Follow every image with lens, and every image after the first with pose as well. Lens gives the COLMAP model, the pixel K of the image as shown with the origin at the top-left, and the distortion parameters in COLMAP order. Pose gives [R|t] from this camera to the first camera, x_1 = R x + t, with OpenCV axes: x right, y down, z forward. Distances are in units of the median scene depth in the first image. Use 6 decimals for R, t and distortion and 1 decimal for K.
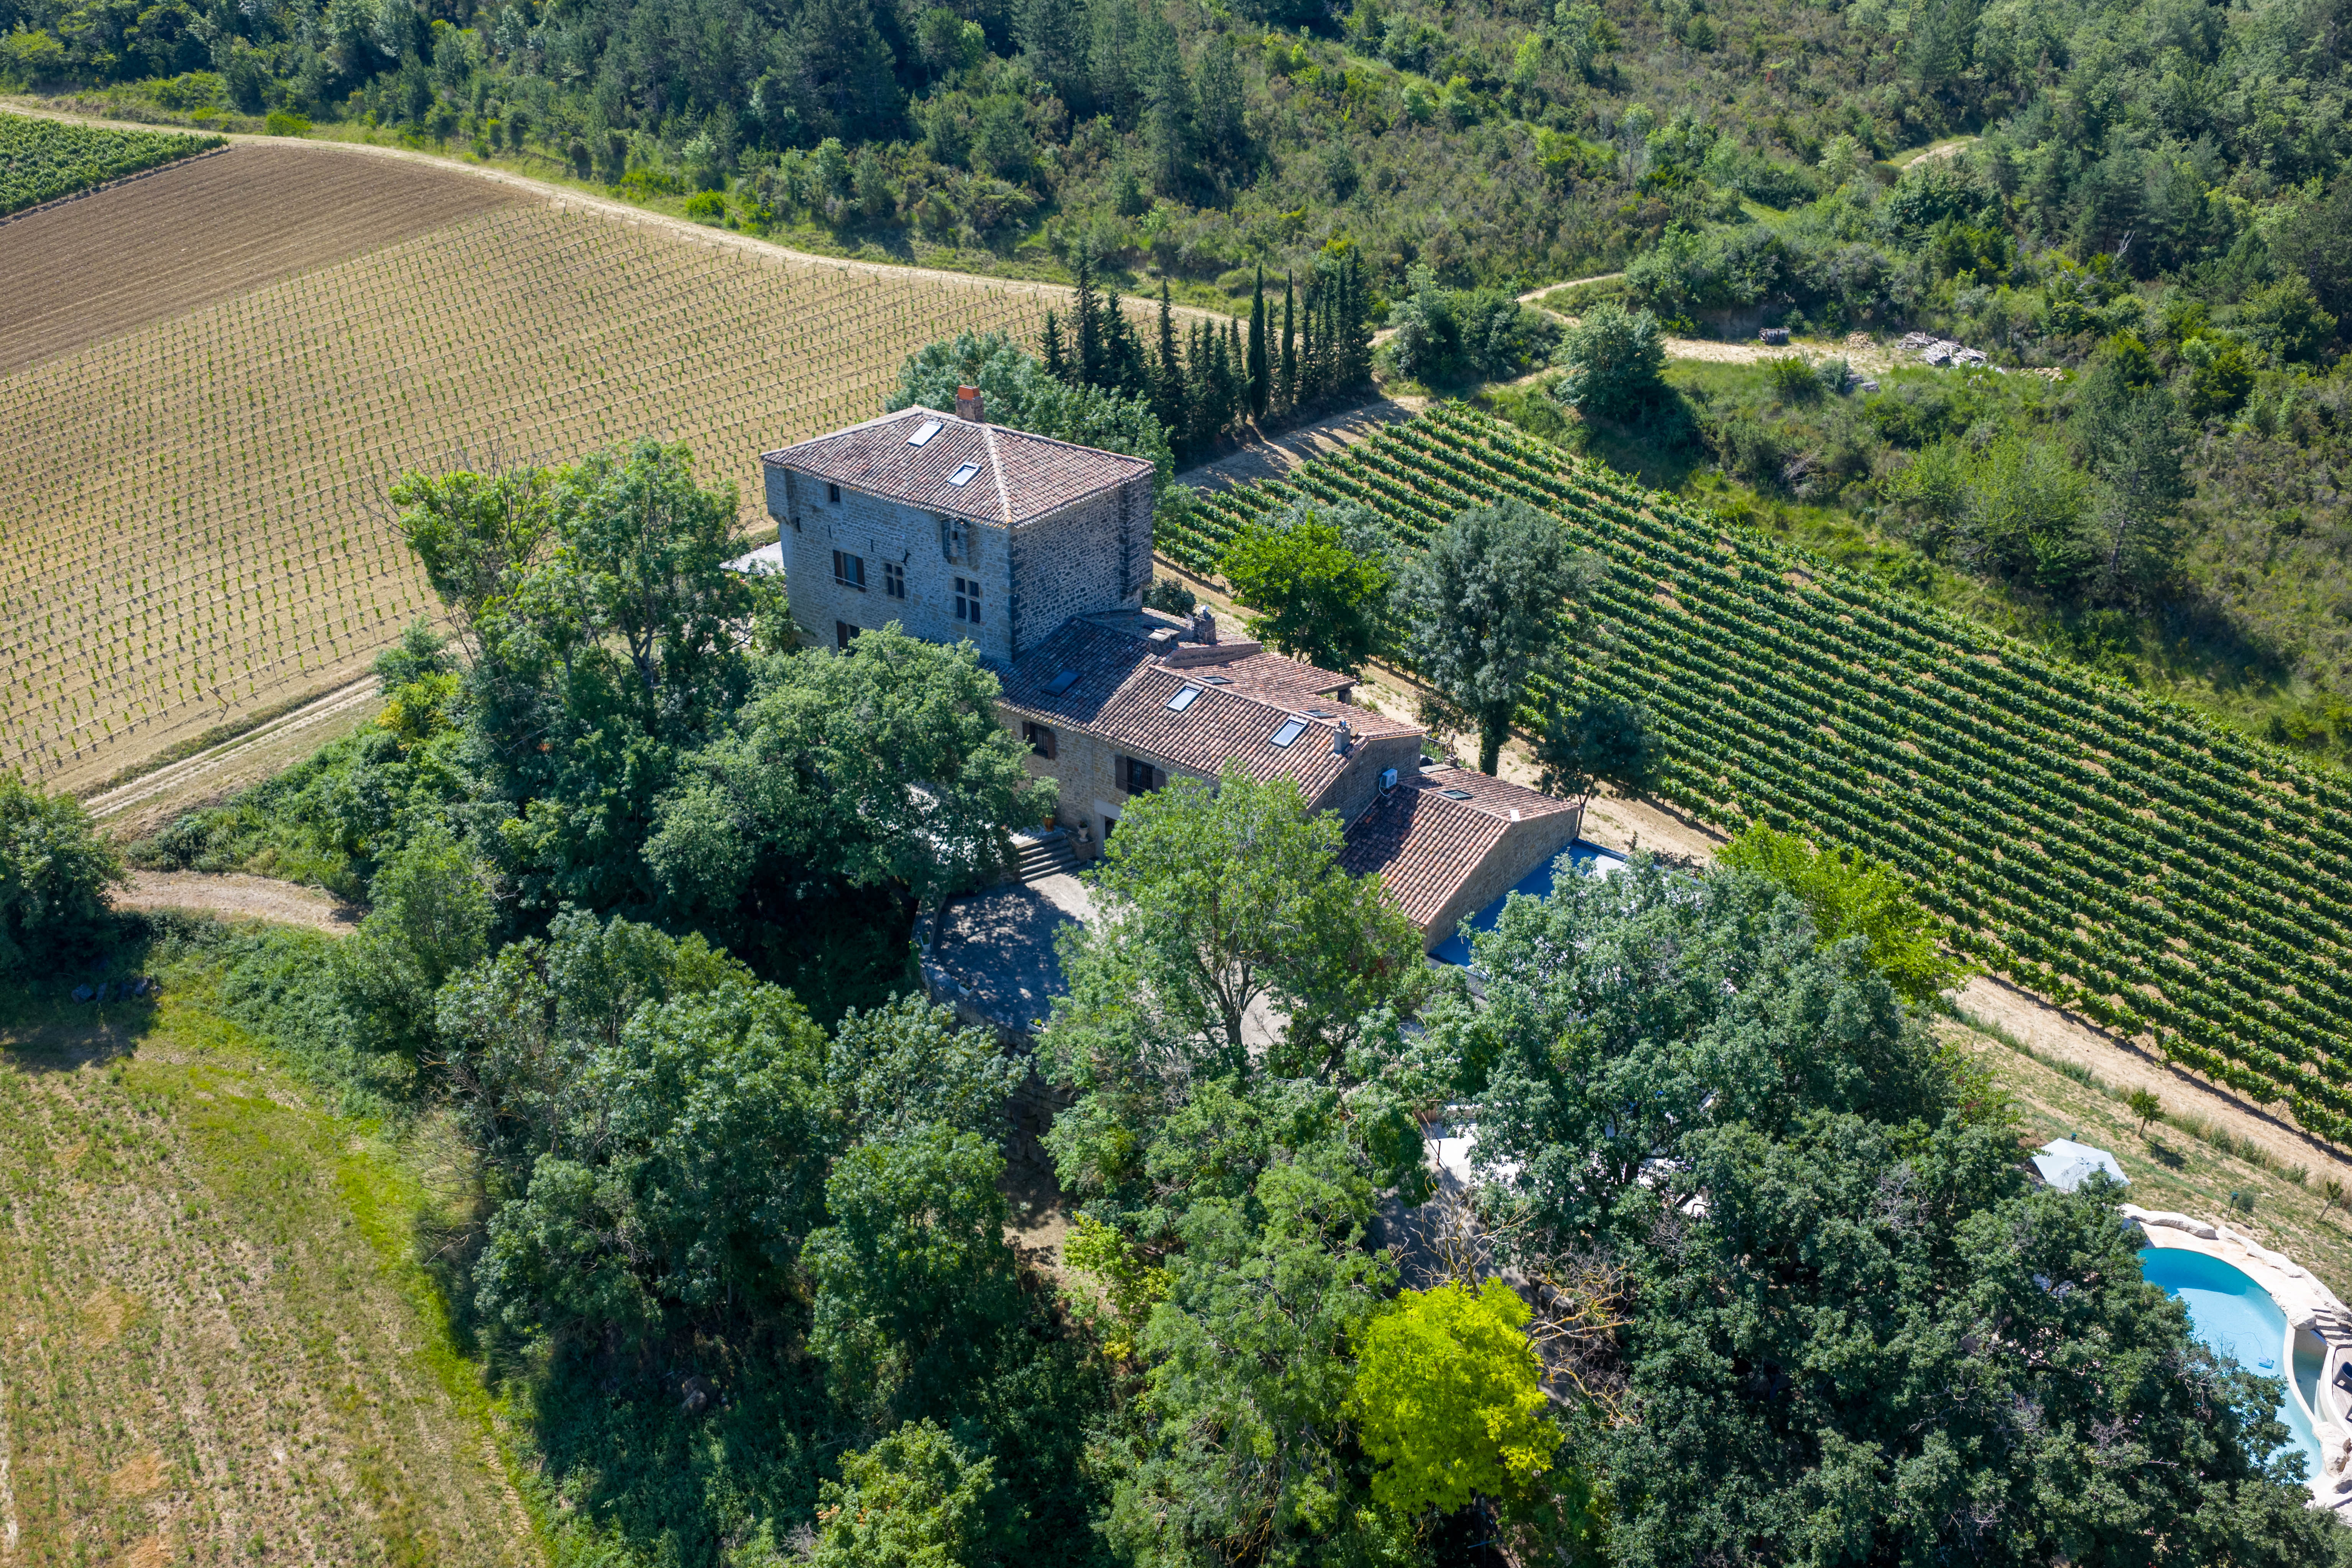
lens RADIAL K [[1963.9, 0, 1190.5], [0, 1963.9, 776.1], [0, 0, 1]] dist [0.005105, -0.009800]
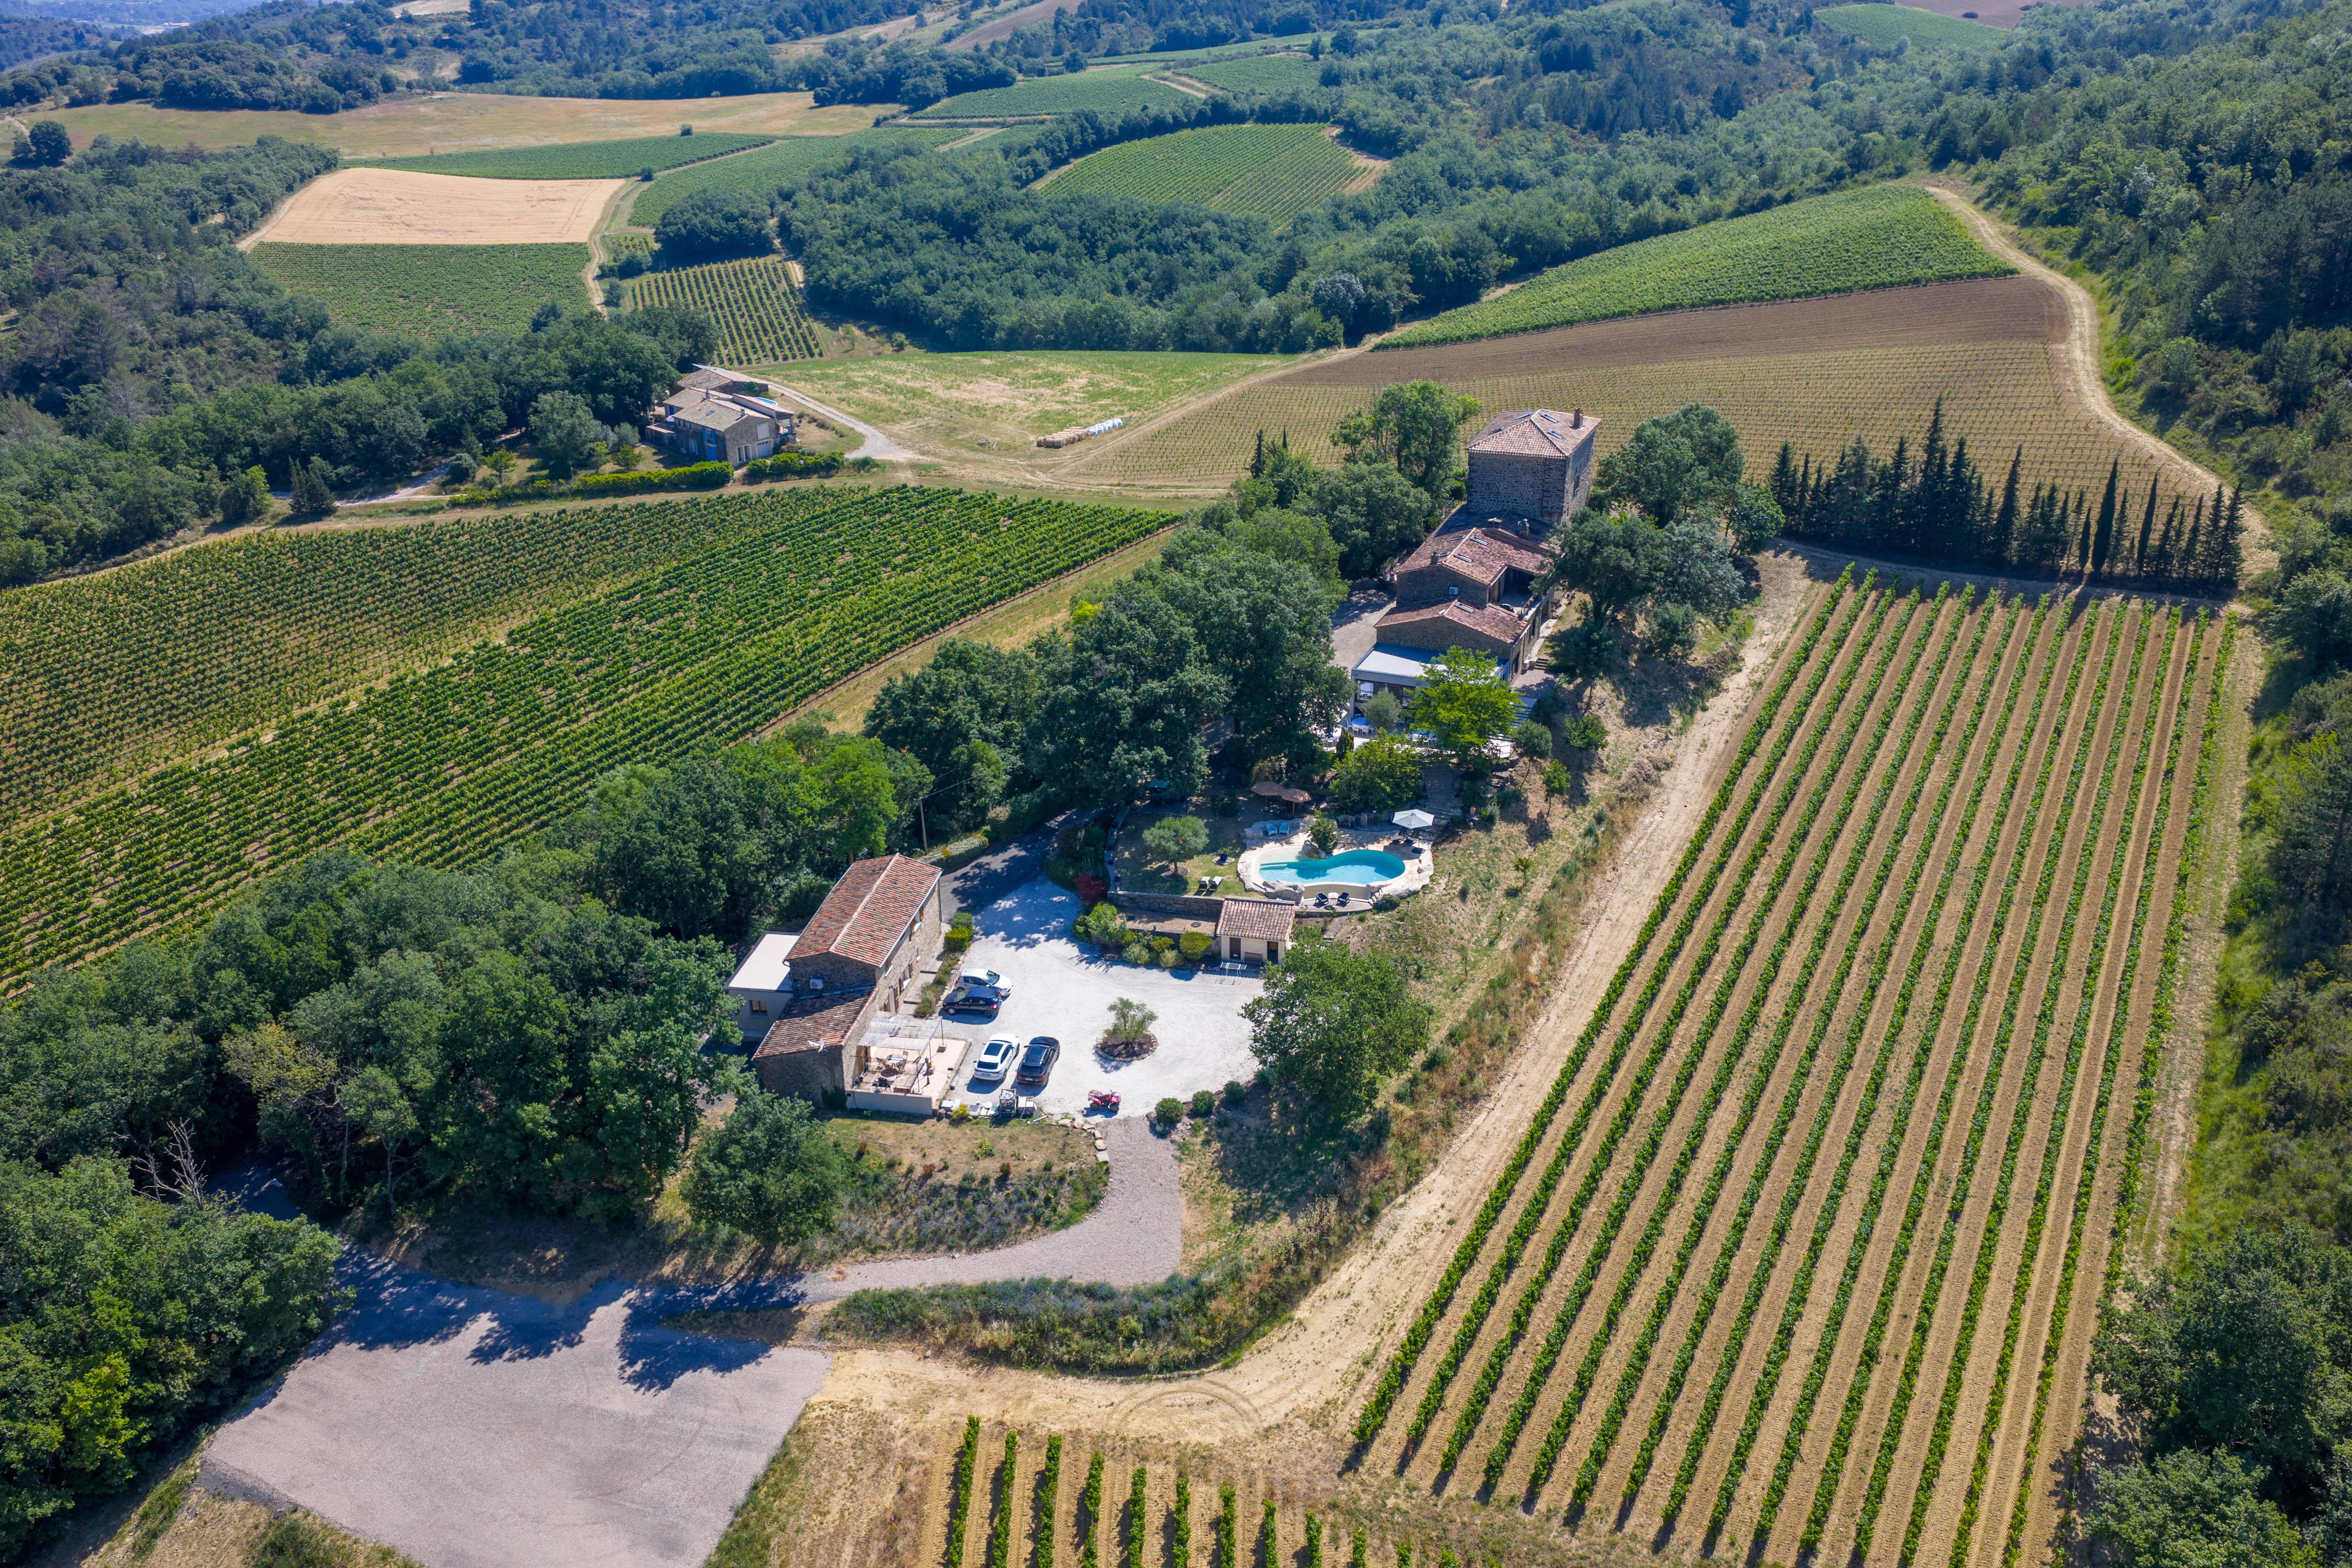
lens RADIAL K [[1963.1, 0, 1185.8], [0, 1963.1, 774.7], [0, 0, 1]] dist [0.008805, -0.017500]
pose [[0.276482, 0.387292, -0.879524, 1.153100], [-0.427729, 0.869145, 0.248264, -0.134643], [0.860585, 0.307557, 0.405959, -0.041795]]
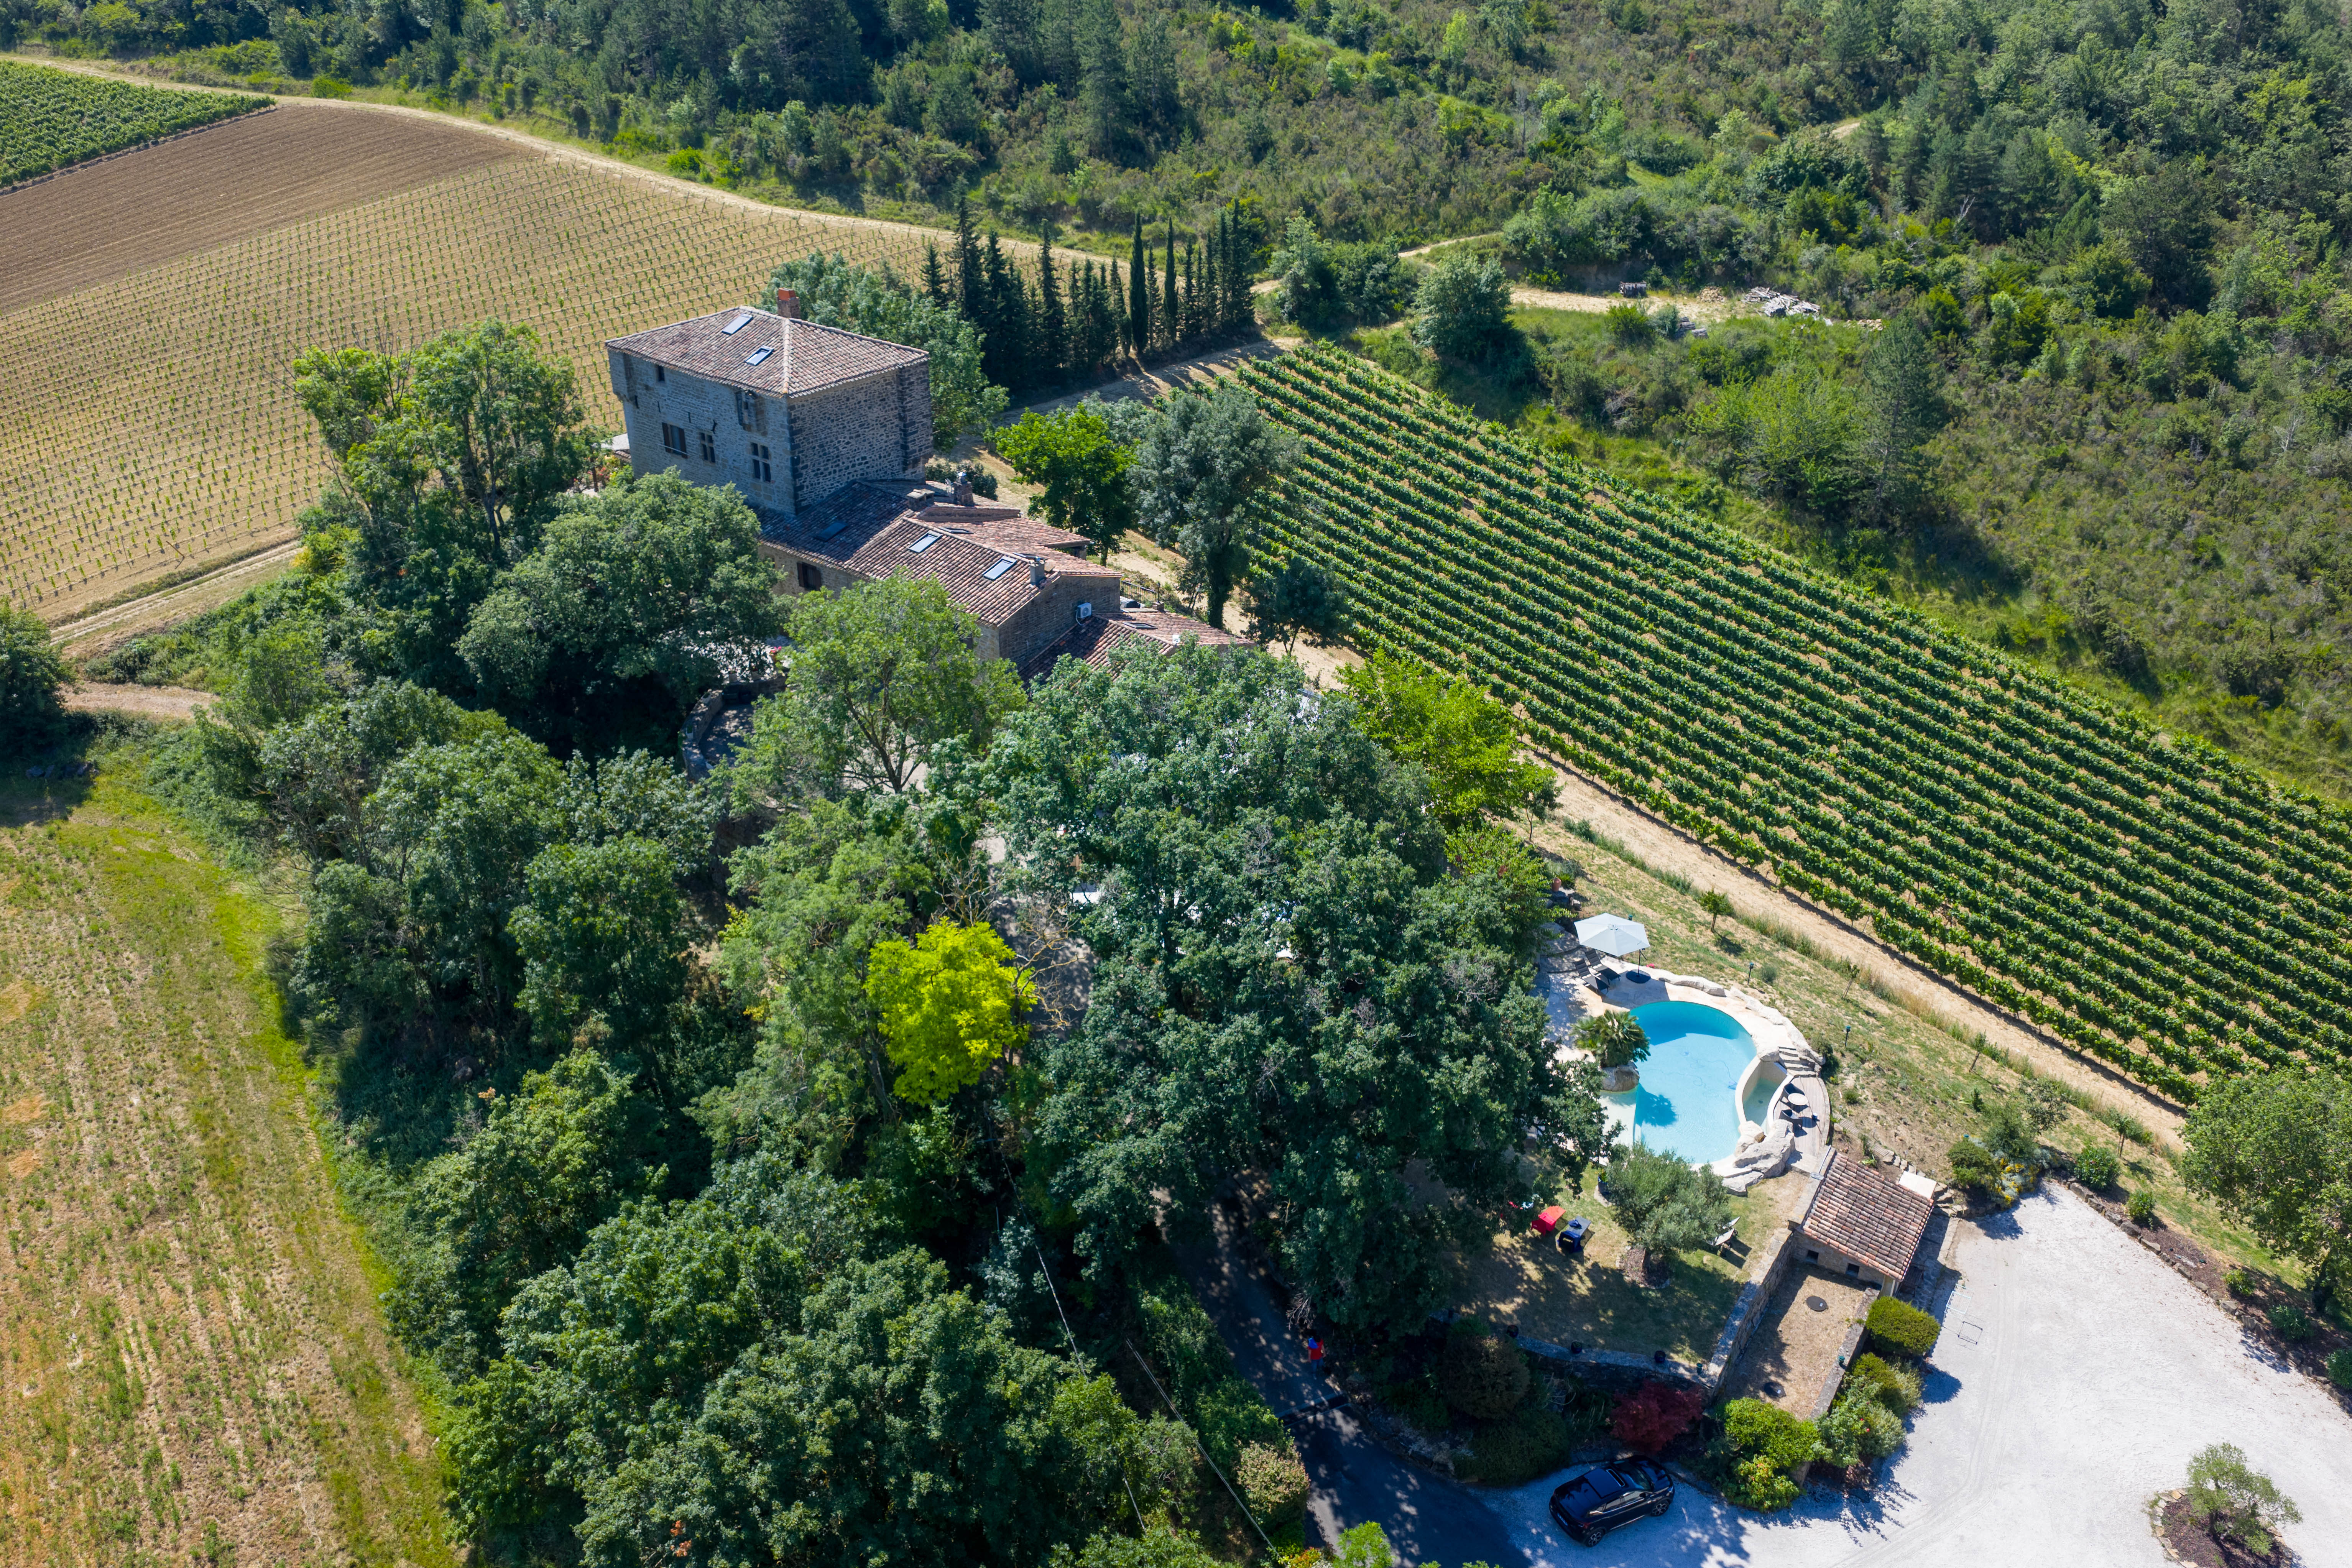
lens RADIAL K [[1963.1, 0, 1185.8], [0, 1963.1, 774.7], [0, 0, 1]] dist [0.008805, -0.017500]
pose [[0.998177, 0.029013, -0.052919, 0.131444], [-0.028990, 0.999579, 0.001195, 0.056292], [0.052932, 0.000341, 0.998598, -0.108925]]
